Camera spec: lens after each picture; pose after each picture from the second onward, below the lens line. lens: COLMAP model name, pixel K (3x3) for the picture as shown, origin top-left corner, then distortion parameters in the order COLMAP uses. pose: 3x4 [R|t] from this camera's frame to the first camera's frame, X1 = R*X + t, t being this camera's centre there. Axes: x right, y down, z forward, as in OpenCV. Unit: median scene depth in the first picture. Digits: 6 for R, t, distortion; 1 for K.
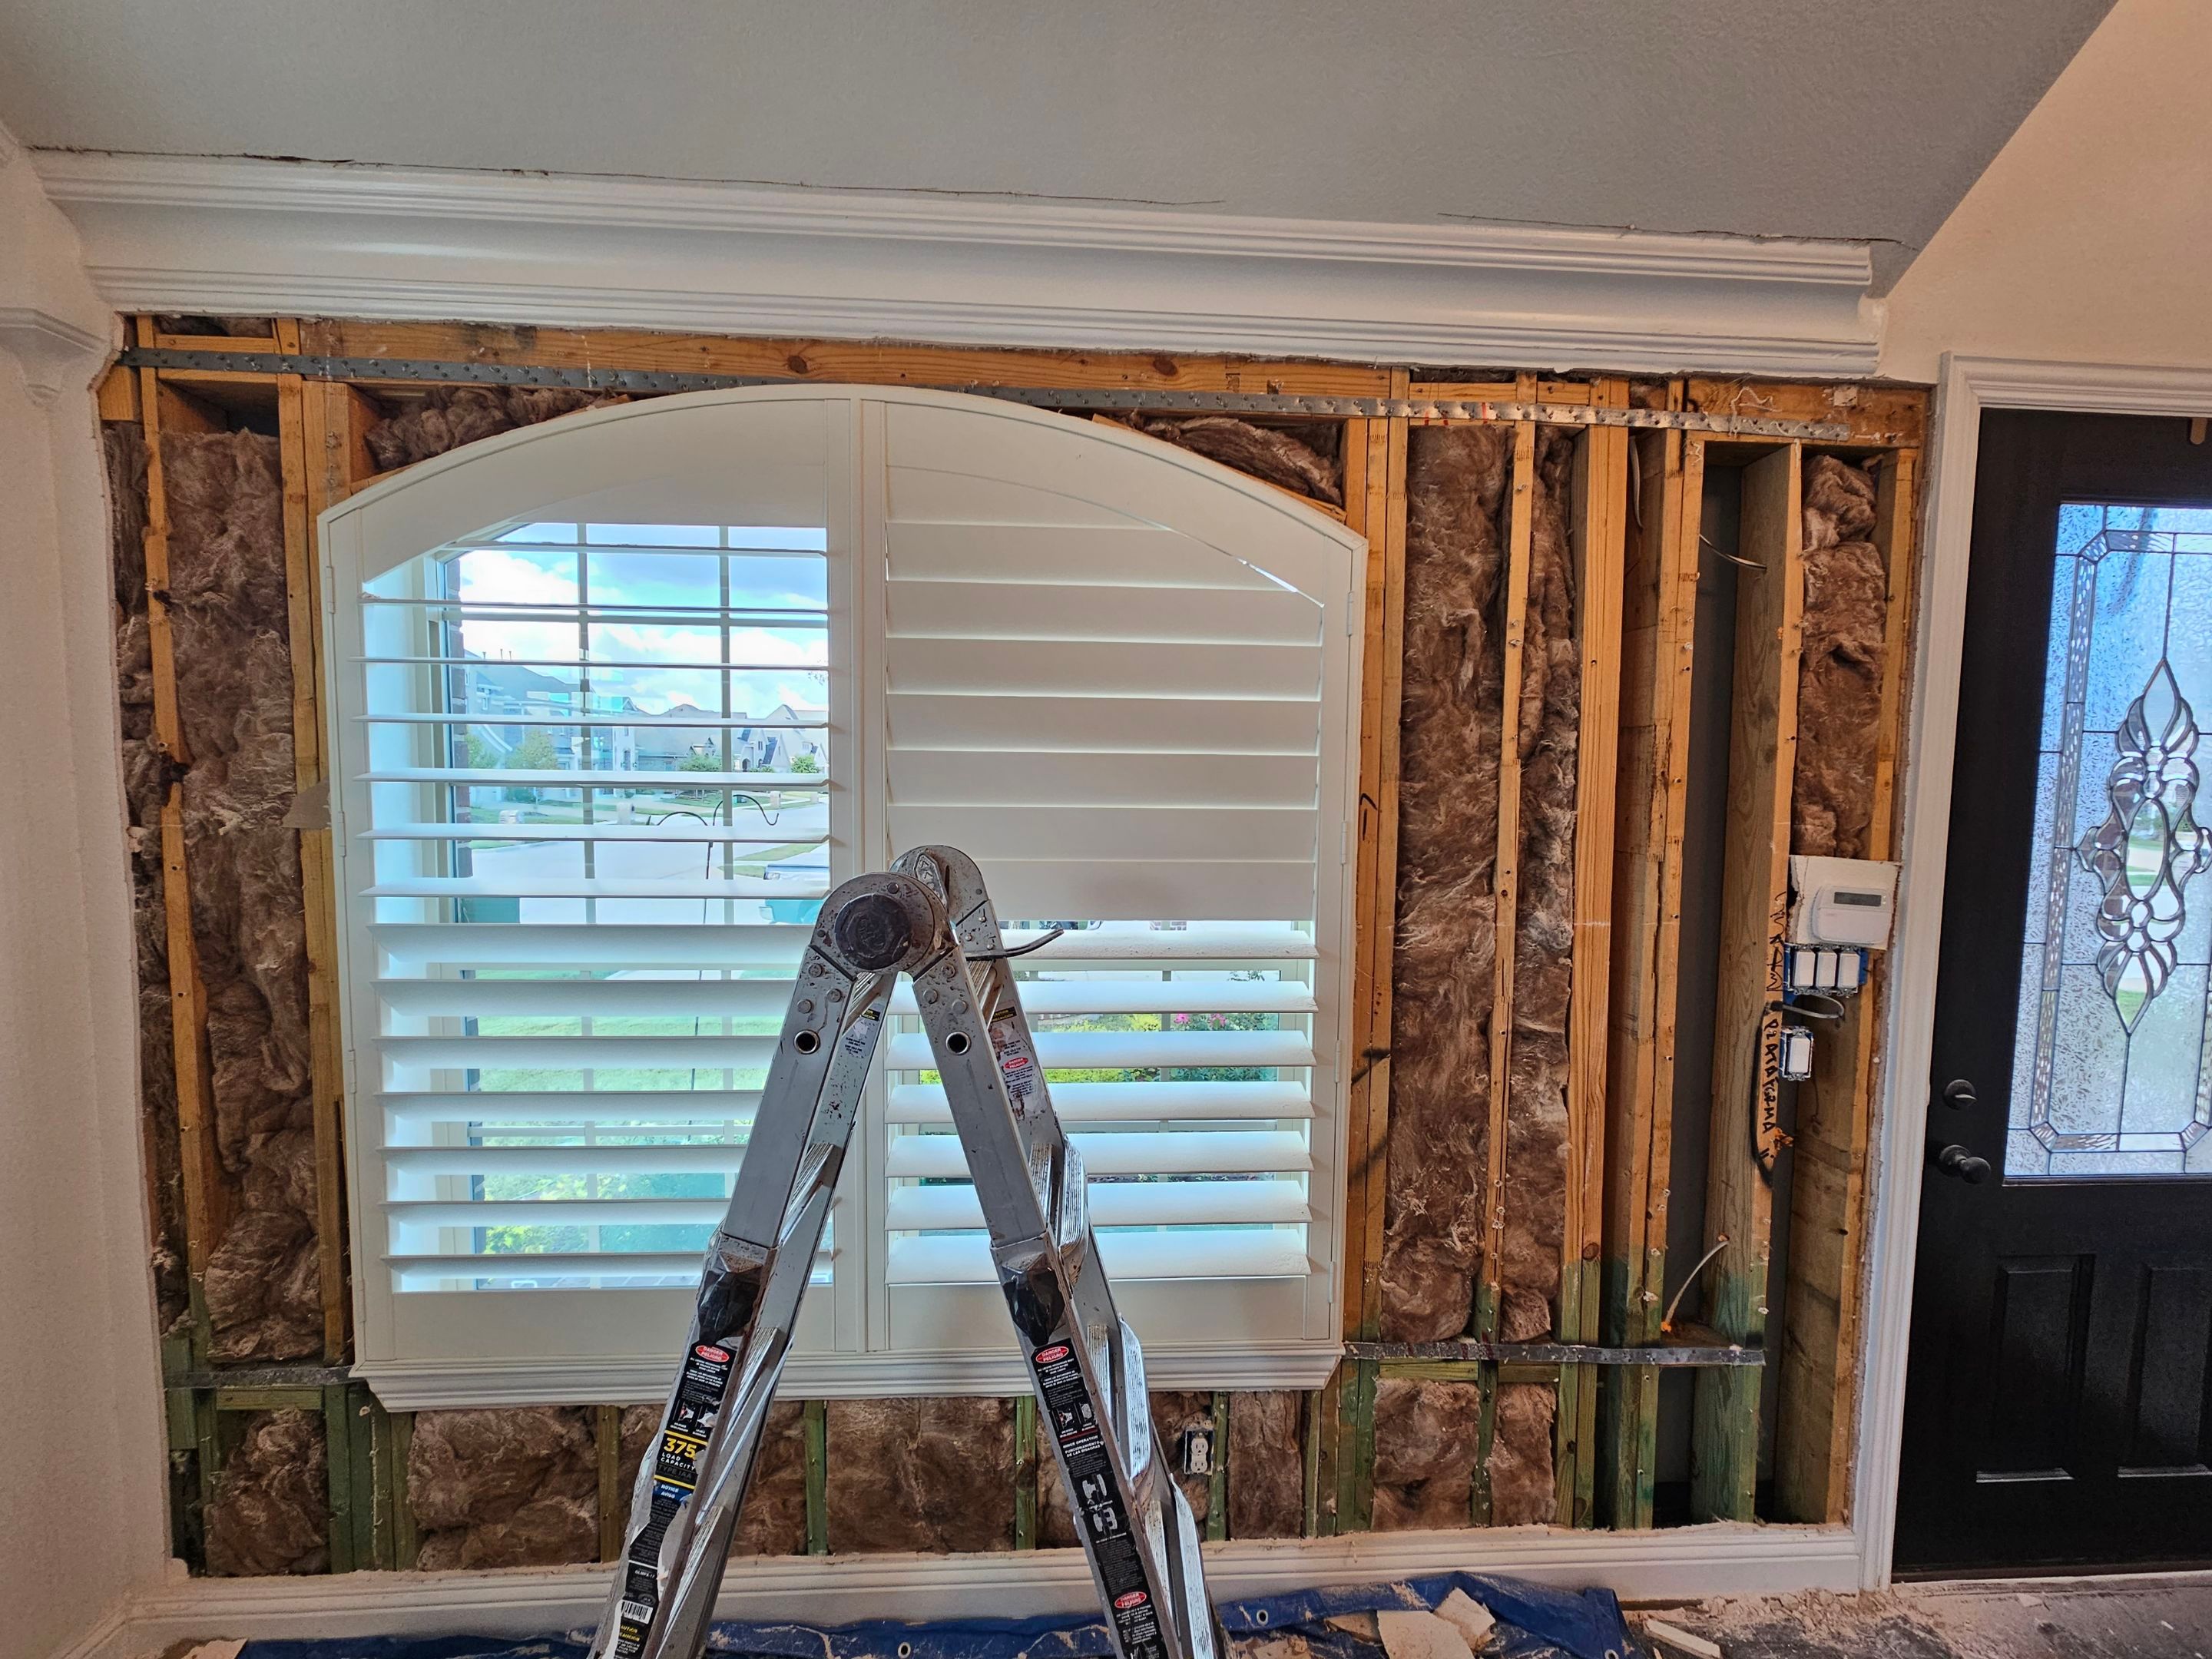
lens RADIAL K [[912.7, 0, 1111.5], [0, 912.7, 846.4], [0, 0, 1]] dist [0.001021, 0.000261]
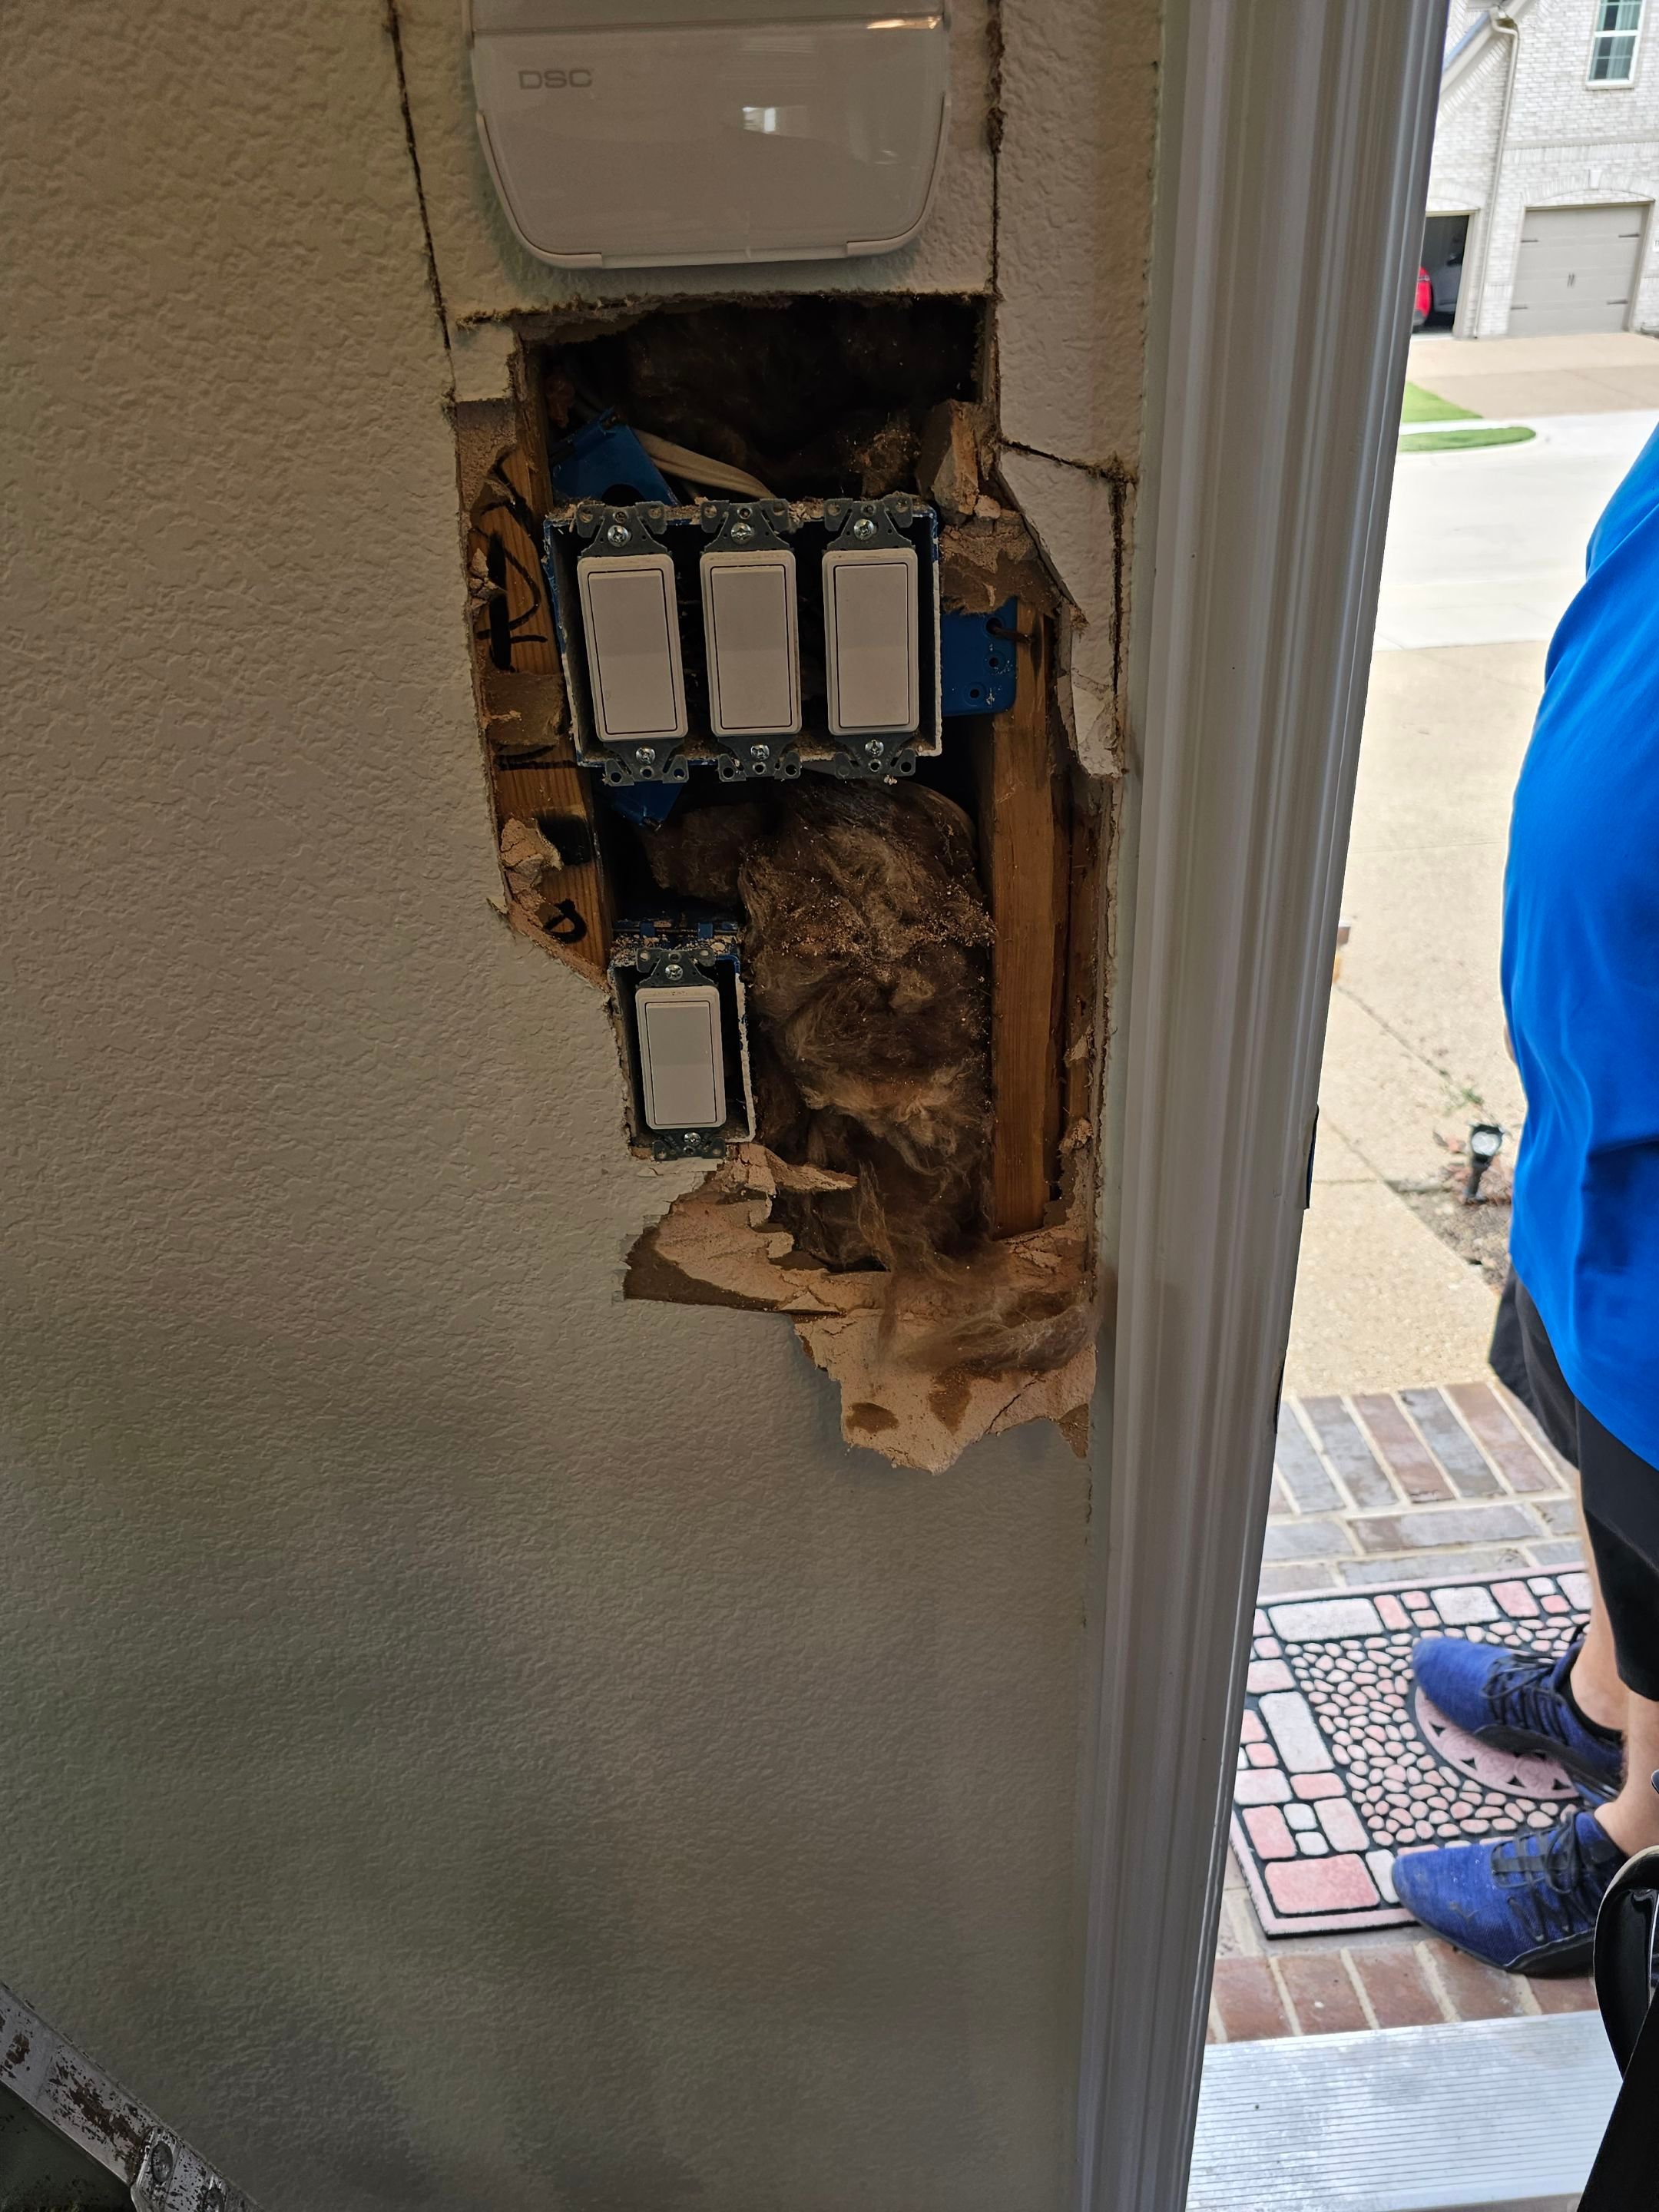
lens RADIAL K [[1525.7, 0, 842.5], [0, 1525.7, 1105.7], [0, 0, 1]] dist [0.062940, -0.083035]
pose [[0.998554, -0.050016, -0.019686, 0.819674], [0.053661, 0.906525, 0.418727, 0.090360], [-0.003097, -0.419178, 0.907899, 0.681437]]
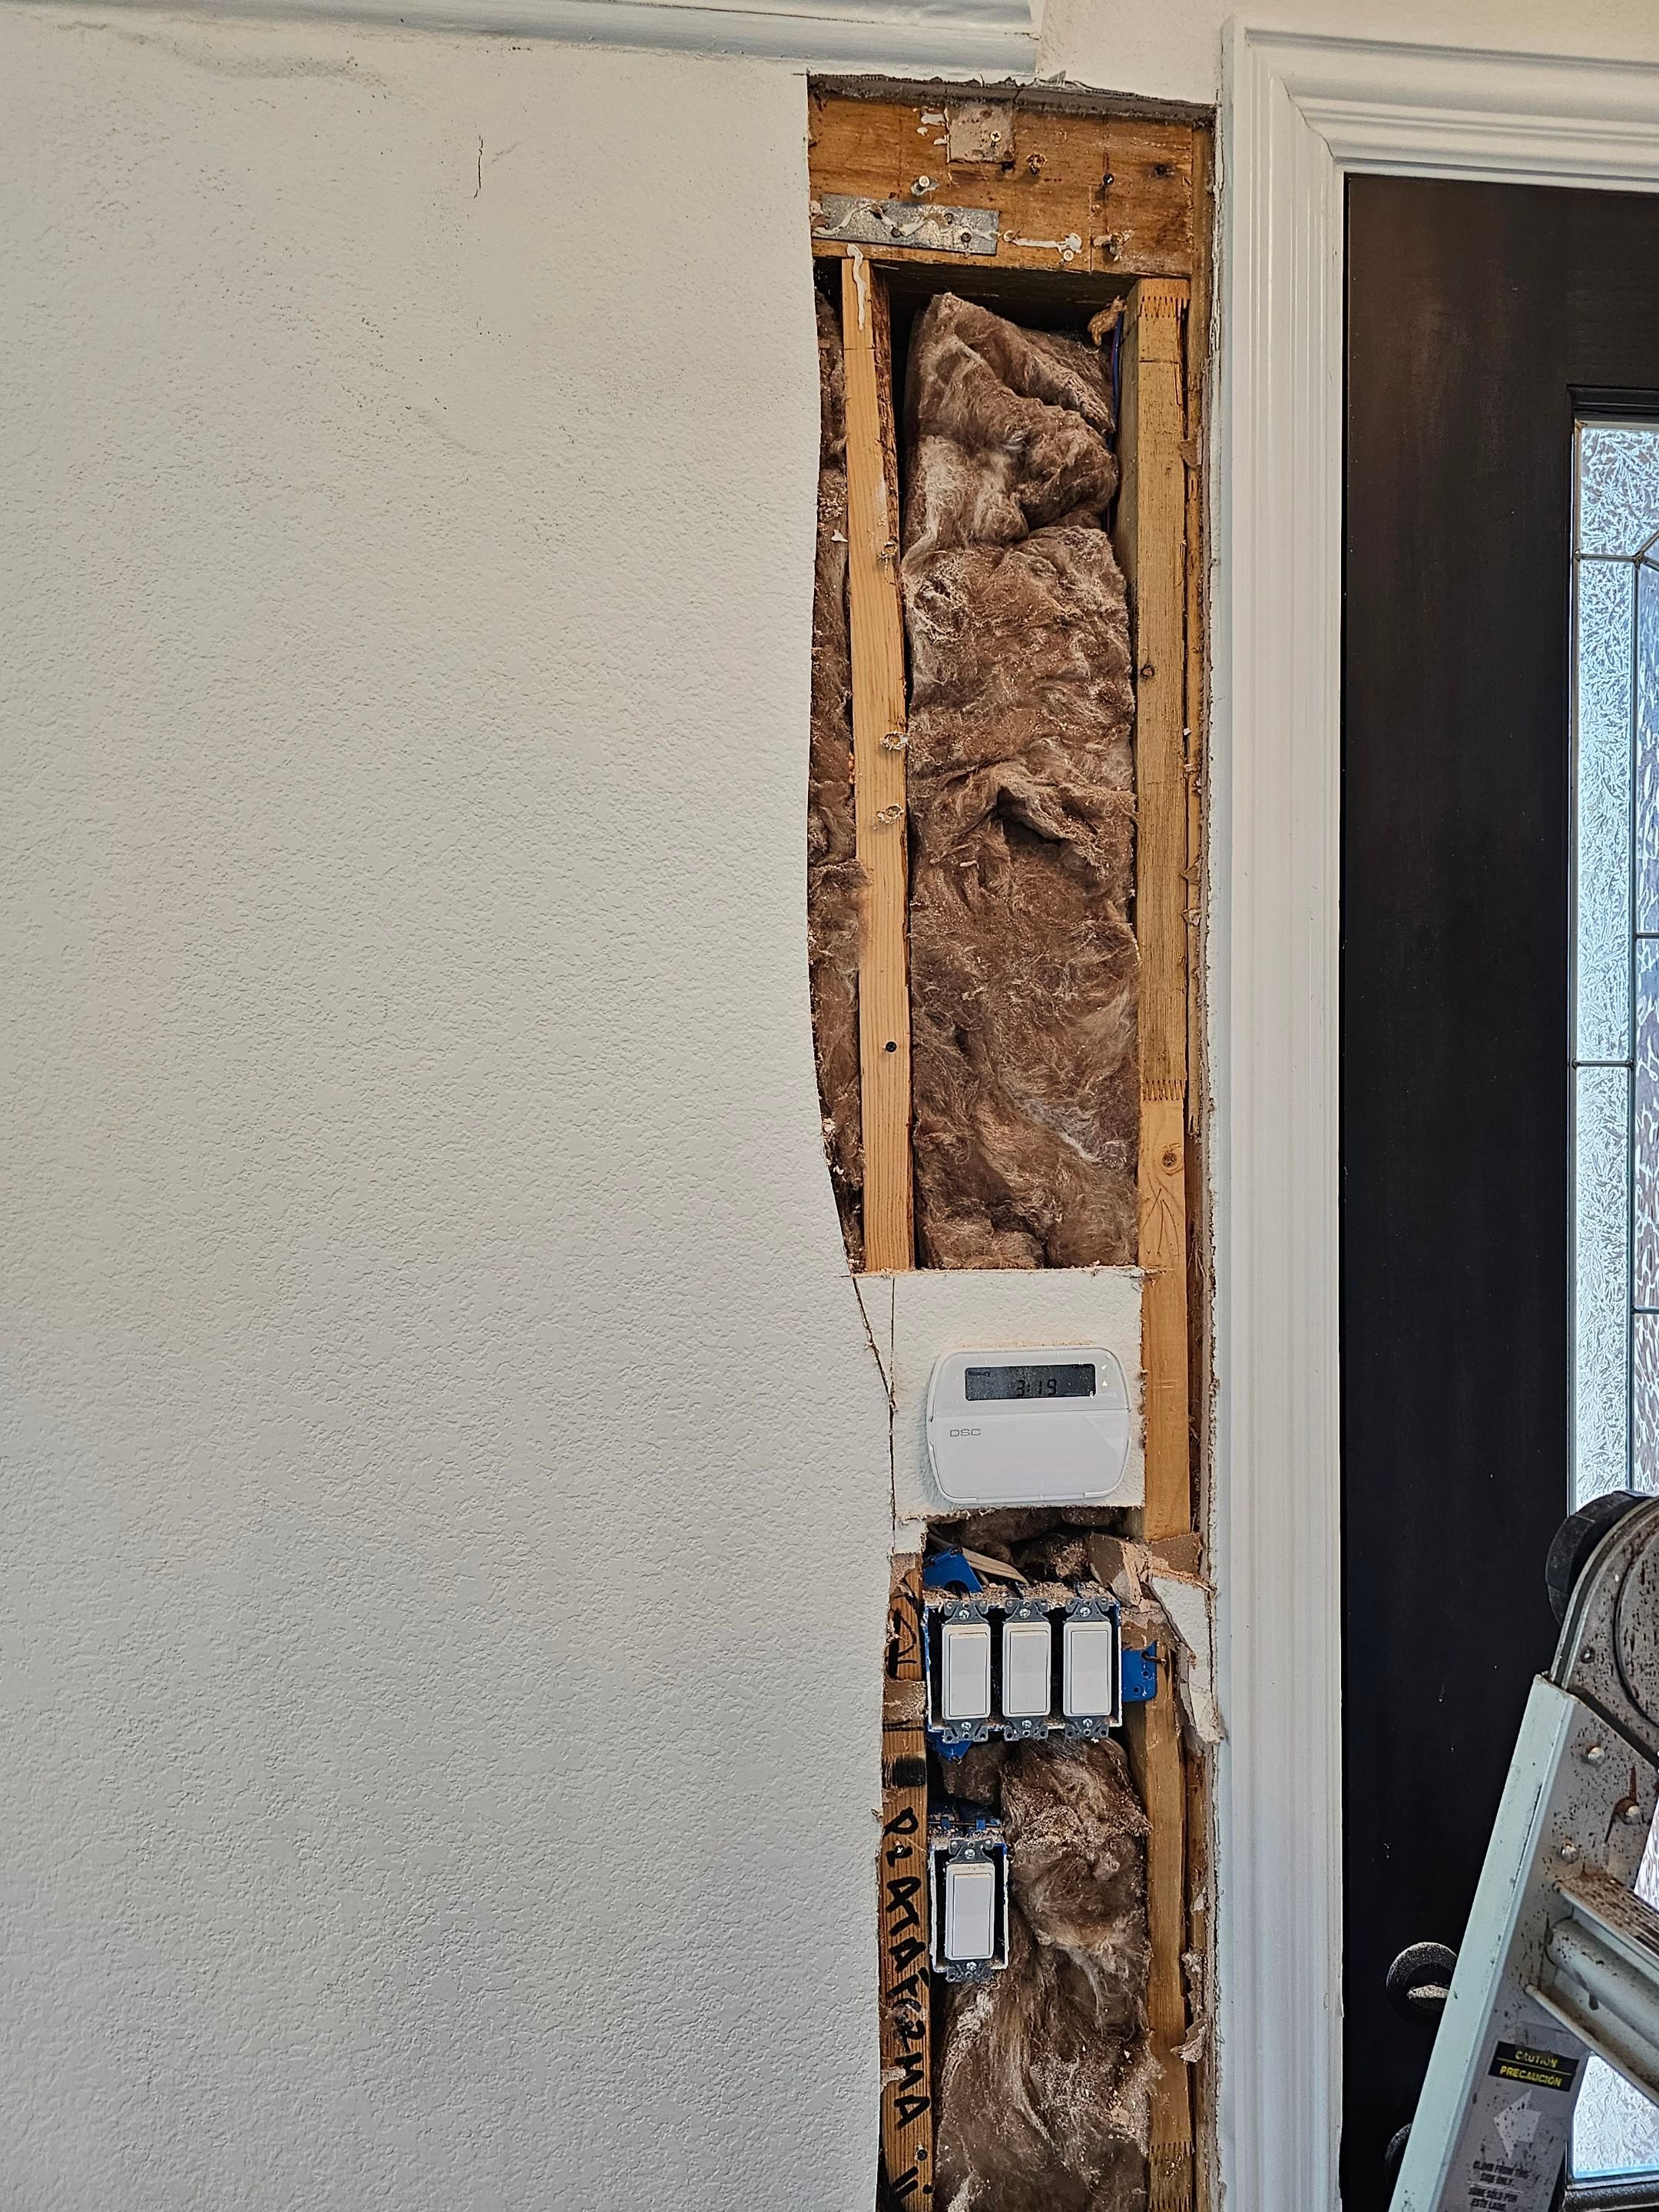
lens RADIAL K [[1495.0, 0, 825.9], [0, 1495.0, 1106.1], [0, 0, 1]] dist [0.067627, -0.072796]
pose [[0.997911, -0.022615, 0.060516, 0.684375], [0.025263, 0.998740, -0.043353, -0.068818], [-0.059459, 0.044791, 0.997225, 0.396893]]
